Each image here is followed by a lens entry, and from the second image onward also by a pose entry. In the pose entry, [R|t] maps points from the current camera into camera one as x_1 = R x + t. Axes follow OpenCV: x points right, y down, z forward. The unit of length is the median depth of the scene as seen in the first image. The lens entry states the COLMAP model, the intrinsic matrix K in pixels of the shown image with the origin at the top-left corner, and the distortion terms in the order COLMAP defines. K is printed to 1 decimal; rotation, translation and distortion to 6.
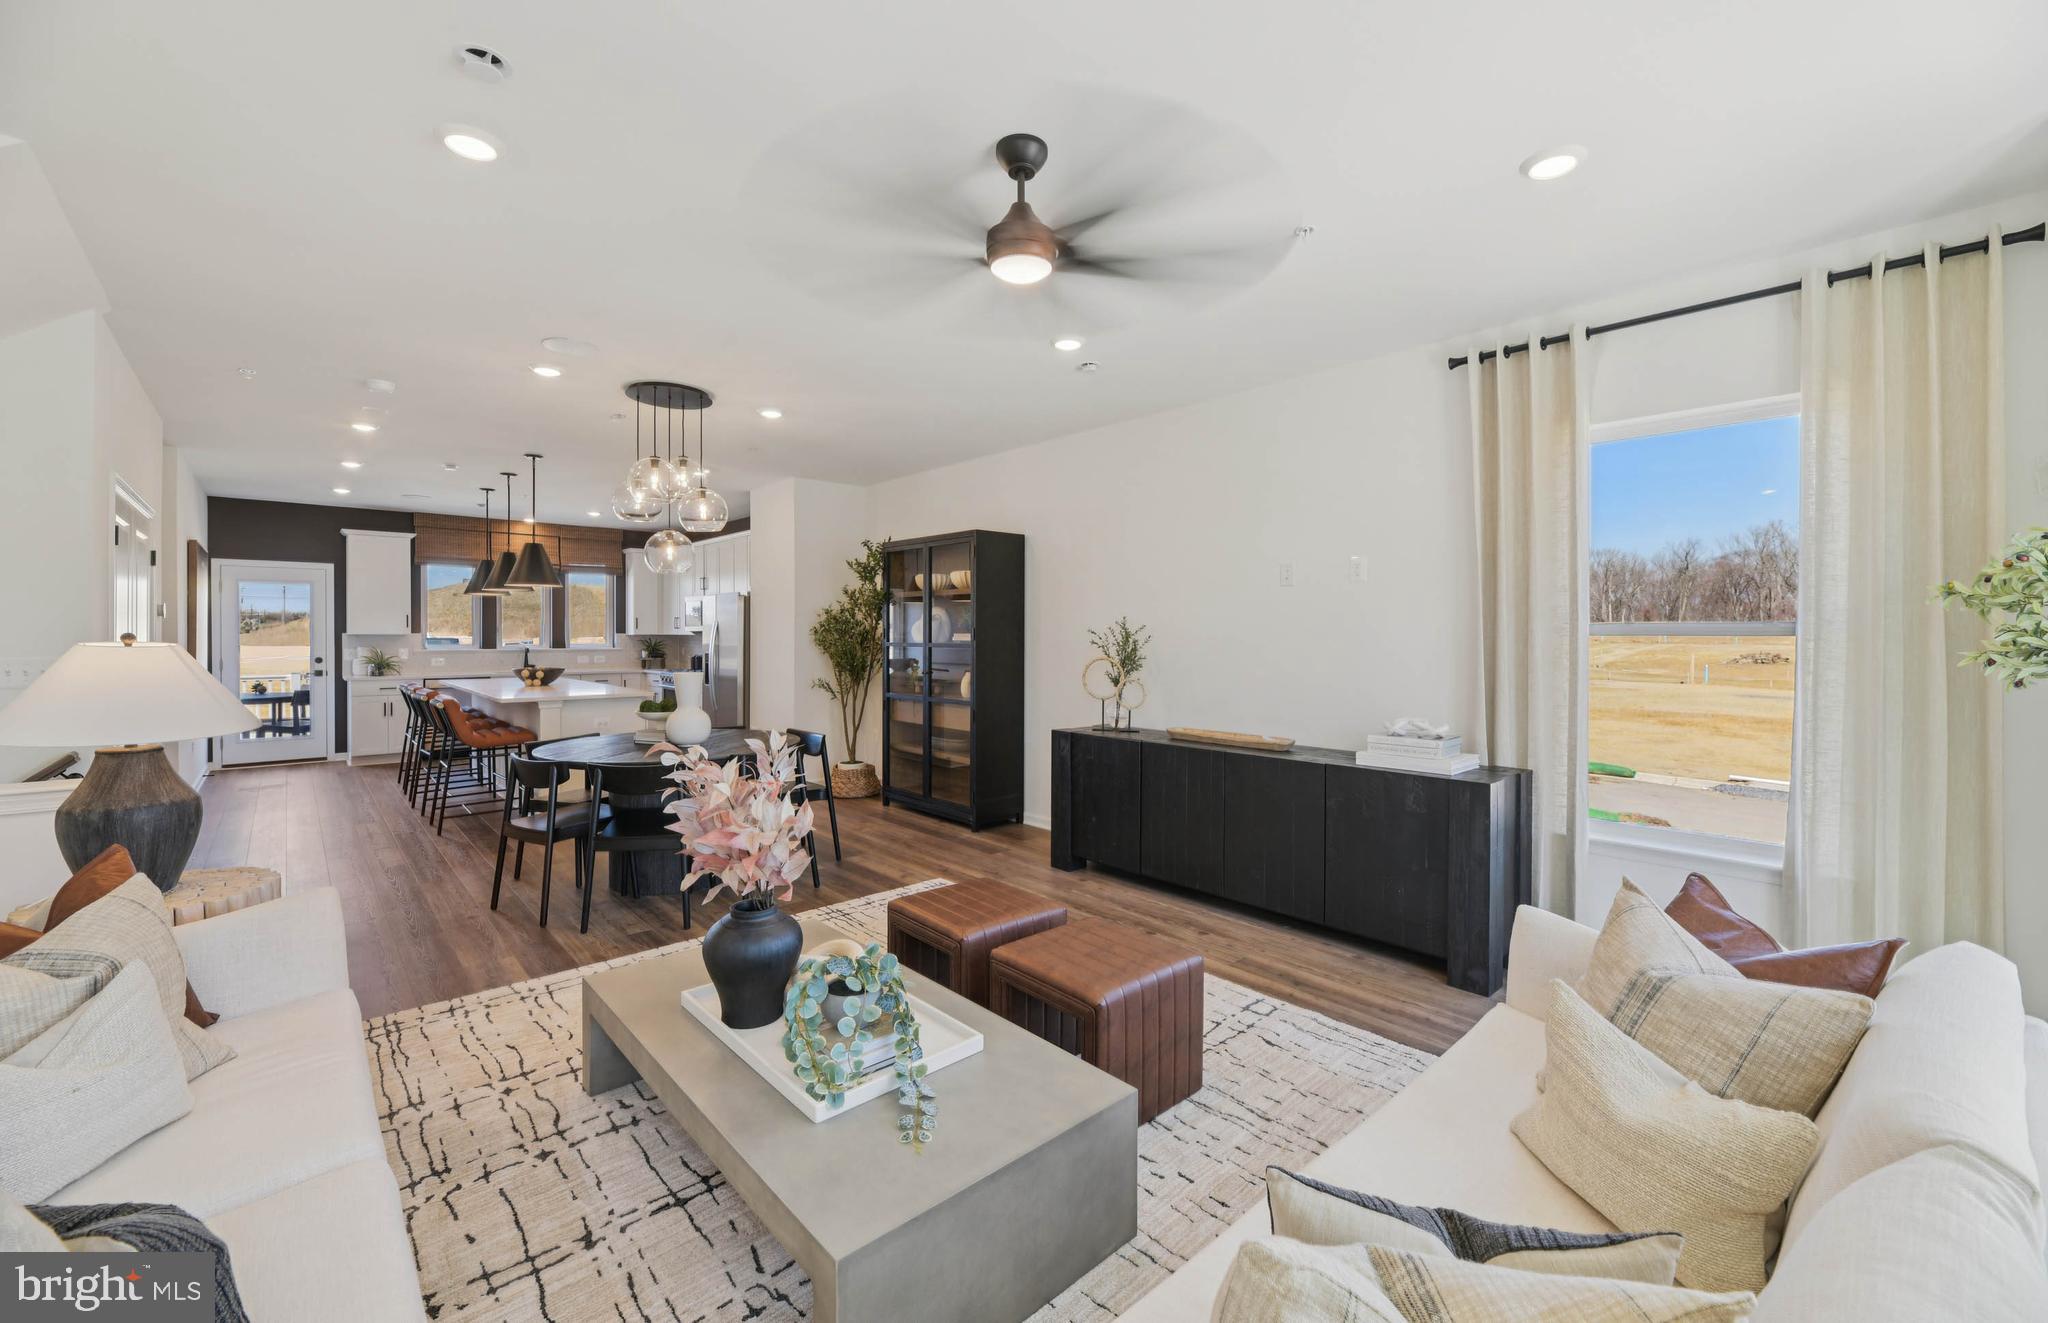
lens RADIAL K [[823.9, 0, 1034.7], [0, 823.9, 639.1], [0, 0, 1]] dist [-0.000716, -0.003066]
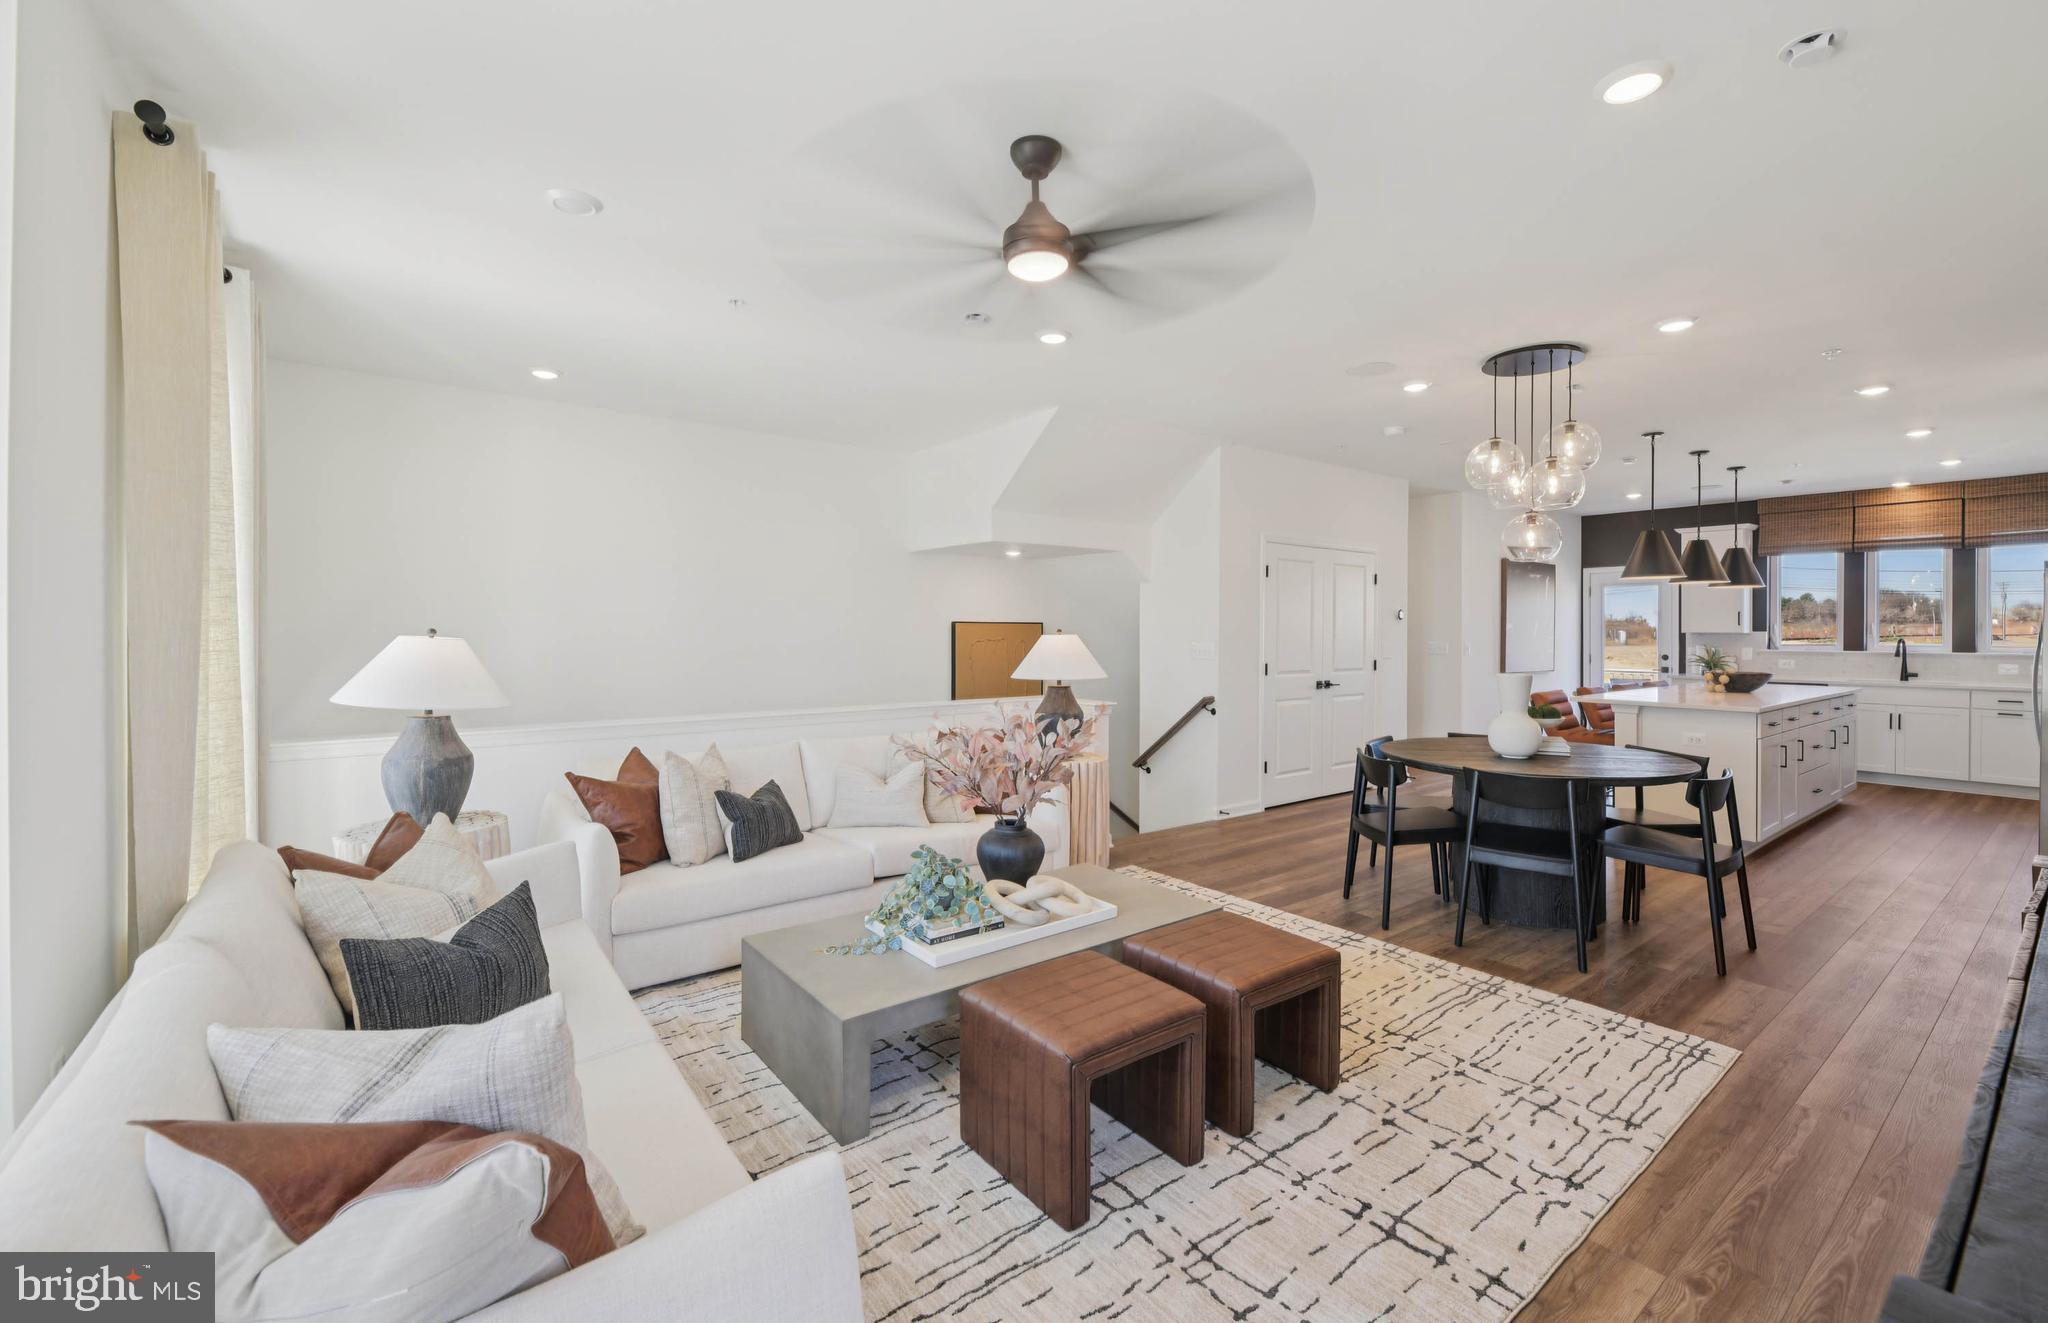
lens RADIAL K [[860.9, 0, 1035.7], [0, 860.9, 626.6], [0, 0, 1]] dist [-0.000467, 0.000392]
pose [[-0.076776, -0.005407, -0.997034, 0.503283], [-0.010386, 0.999935, -0.004623, 0.000337], [0.996994, 0.010000, -0.076827, 0.524089]]
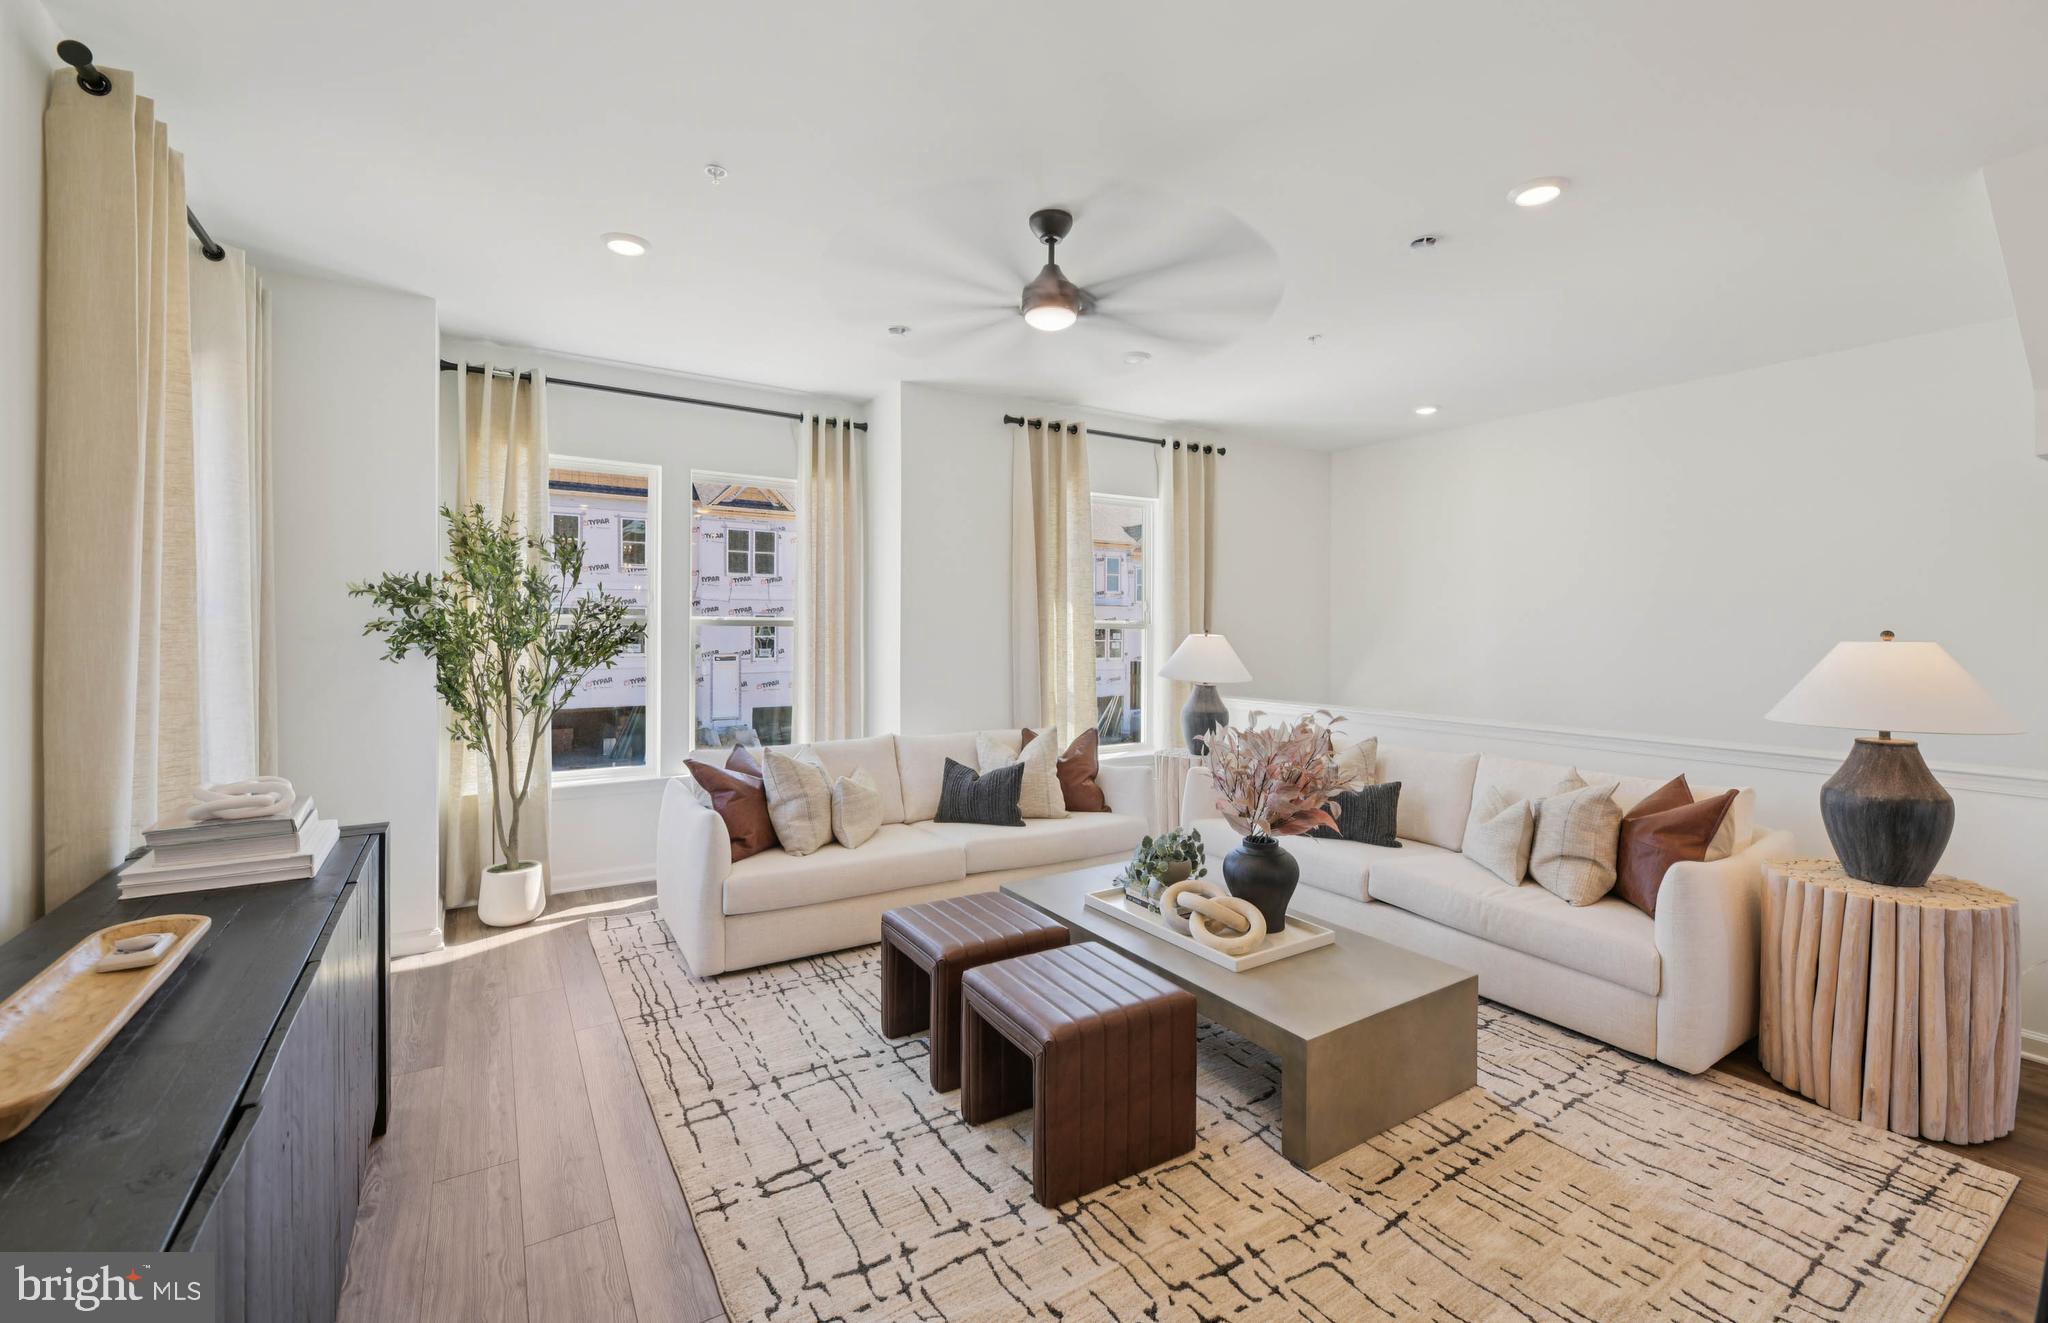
lens RADIAL K [[860.9, 0, 1035.7], [0, 860.9, 626.6], [0, 0, 1]] dist [-0.000467, 0.000392]
pose [[-0.984880, -0.002622, 0.173217, -0.102107], [-0.002713, 0.999996, -0.000289, -0.001170], [-0.173216, -0.000754, -0.984884, 1.076770]]
